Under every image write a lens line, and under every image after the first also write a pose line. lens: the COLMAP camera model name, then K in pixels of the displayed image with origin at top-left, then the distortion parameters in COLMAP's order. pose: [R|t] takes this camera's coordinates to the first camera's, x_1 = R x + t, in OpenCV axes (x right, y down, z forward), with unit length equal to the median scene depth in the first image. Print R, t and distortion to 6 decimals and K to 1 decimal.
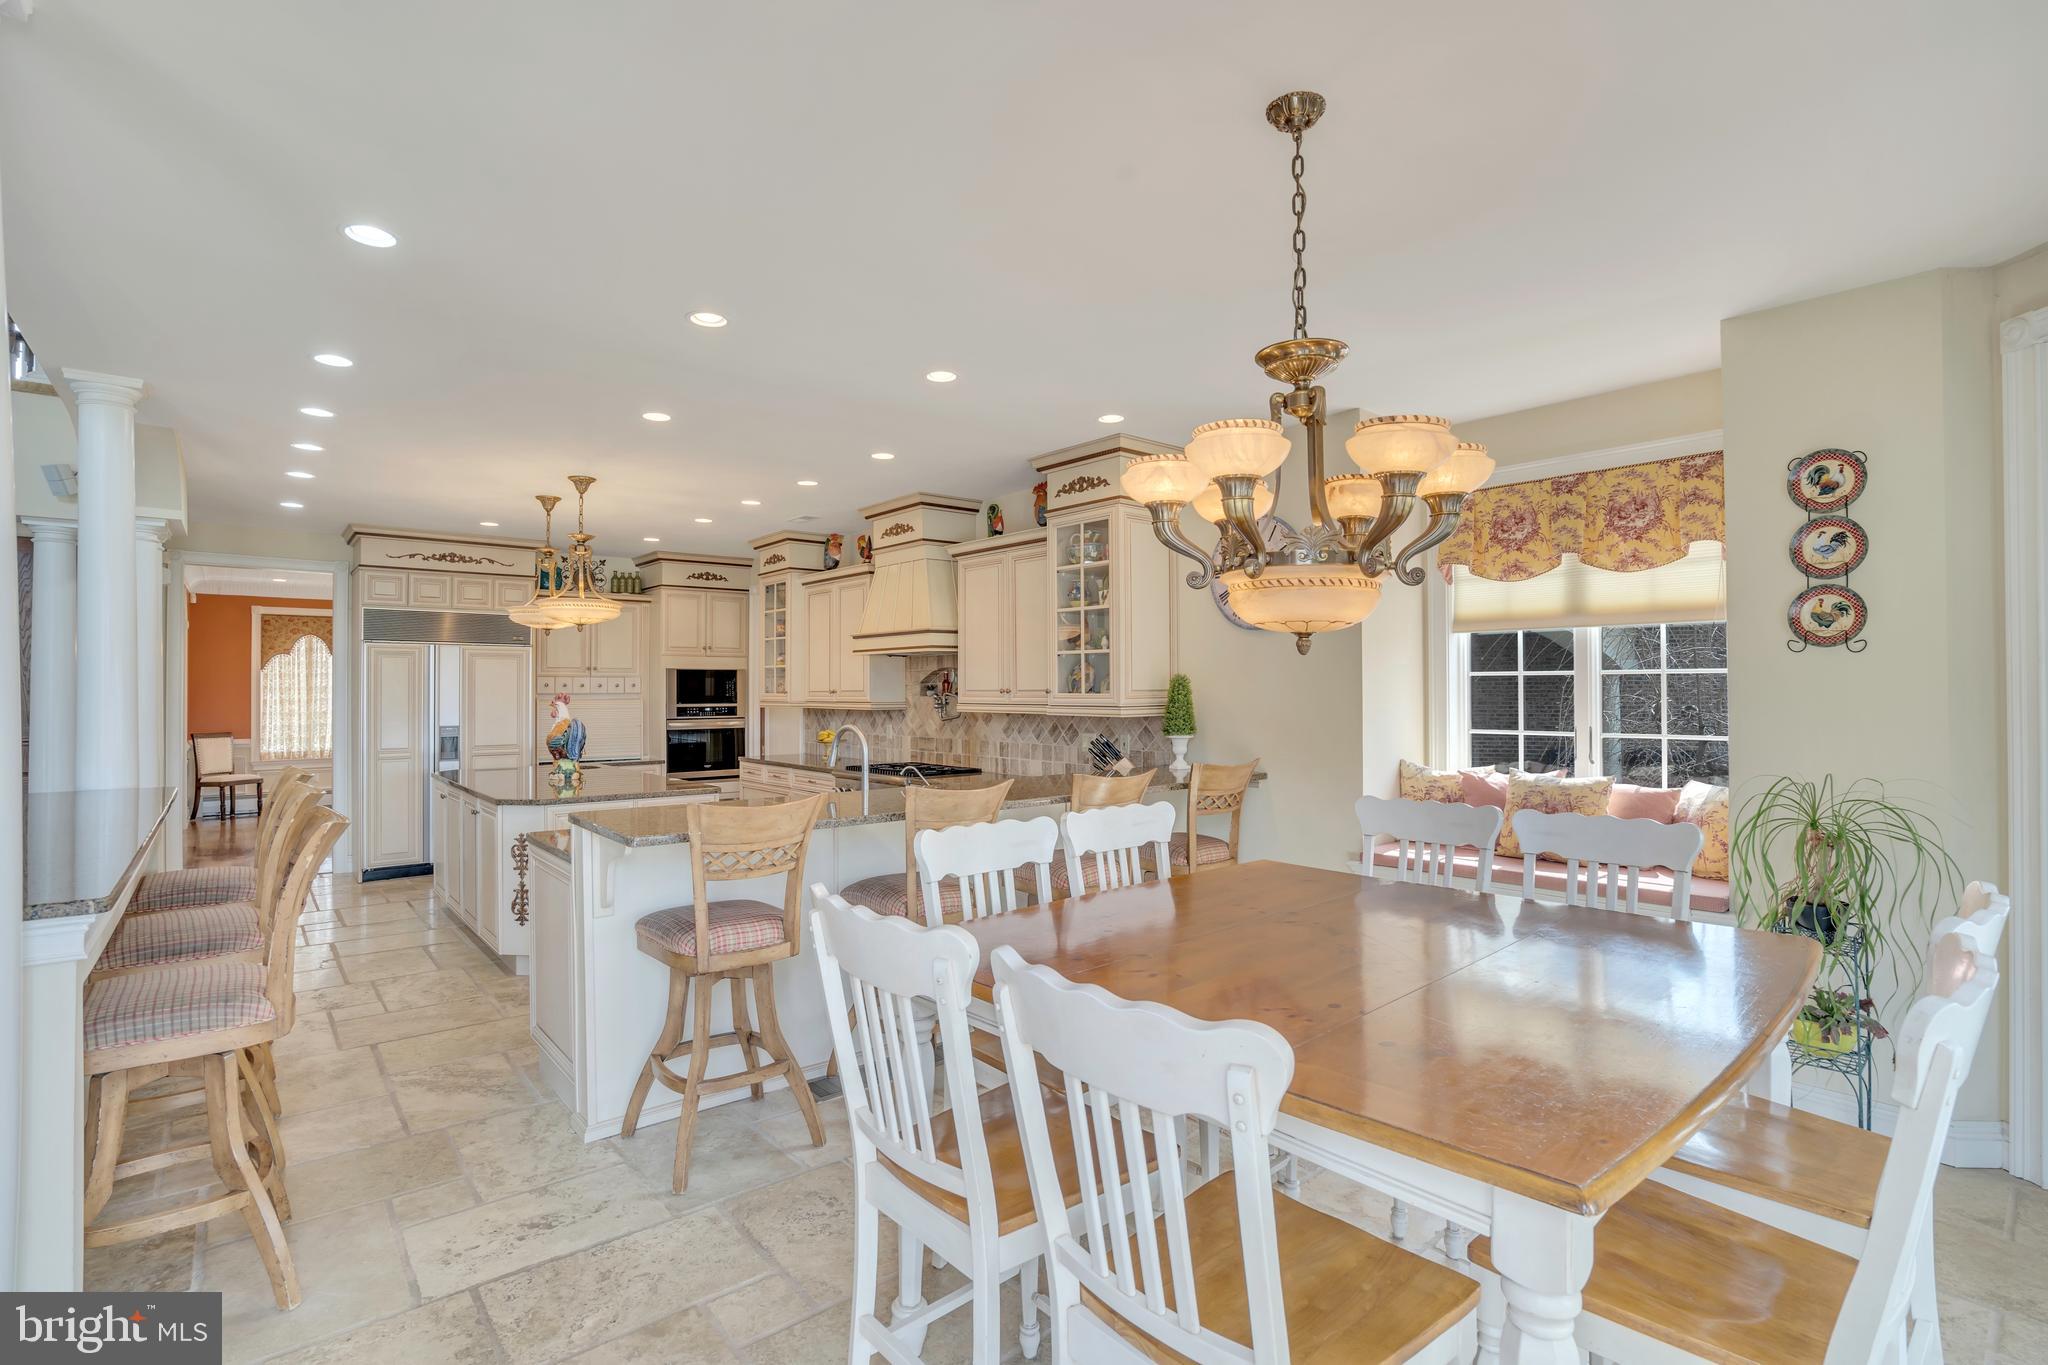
lens RADIAL K [[949.1, 0, 1026.9], [0, 949.1, 679.6], [0, 0, 1]] dist [-0.063828, 0.027384]
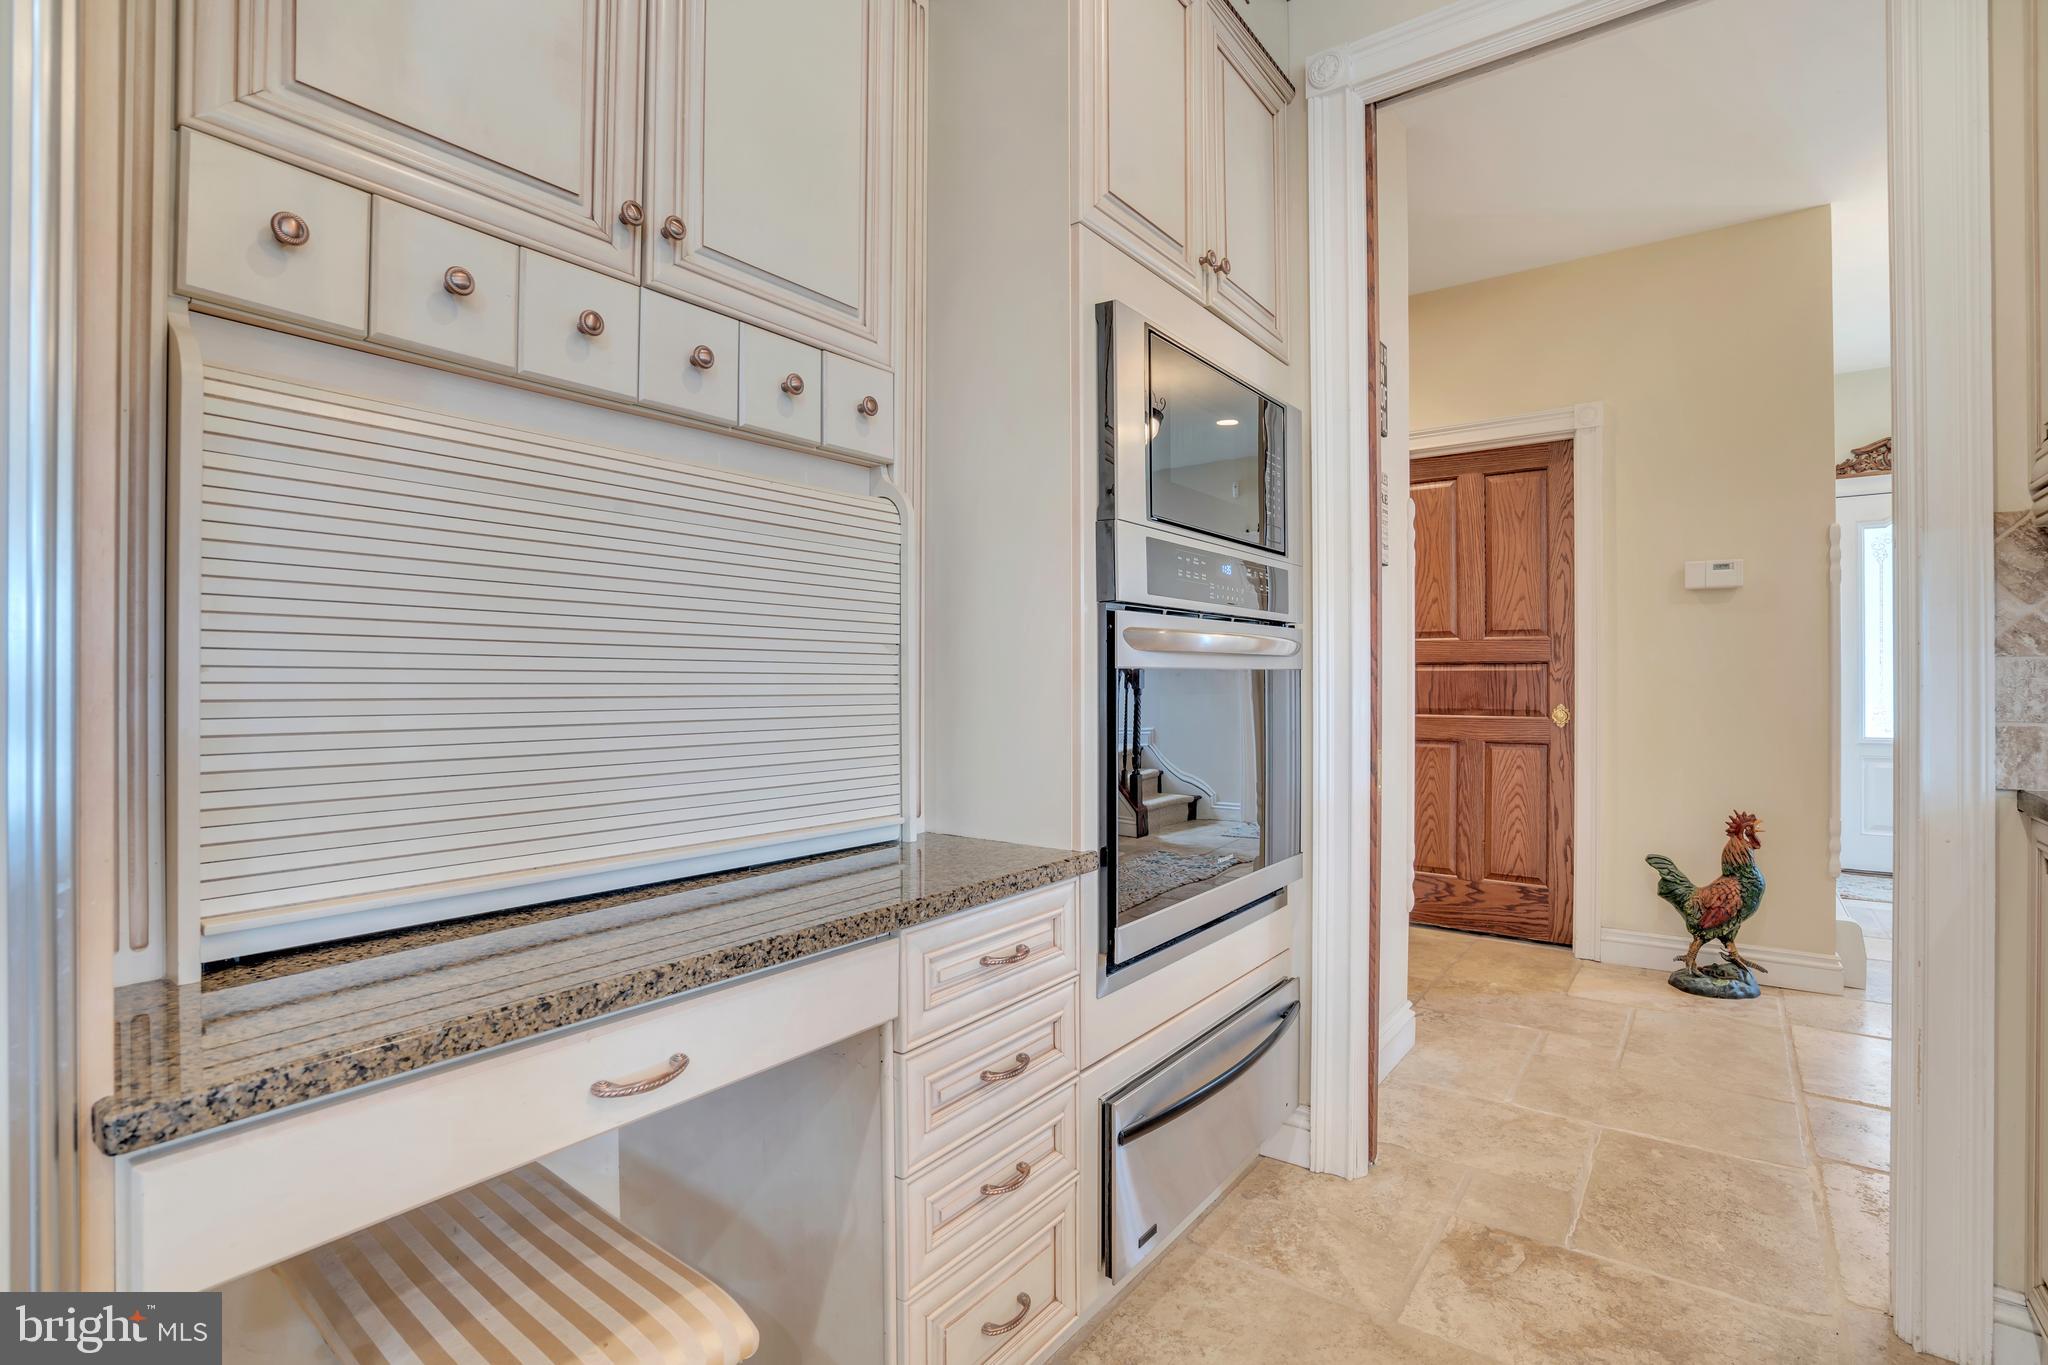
lens RADIAL K [[949.1, 0, 1026.9], [0, 949.1, 679.6], [0, 0, 1]] dist [-0.063828, 0.027384]
pose [[0.979102, 0.002450, 0.203353, -0.509071], [-0.005294, 0.999896, 0.013442, 0.063182], [-0.203299, -0.014238, 0.979013, 0.990142]]
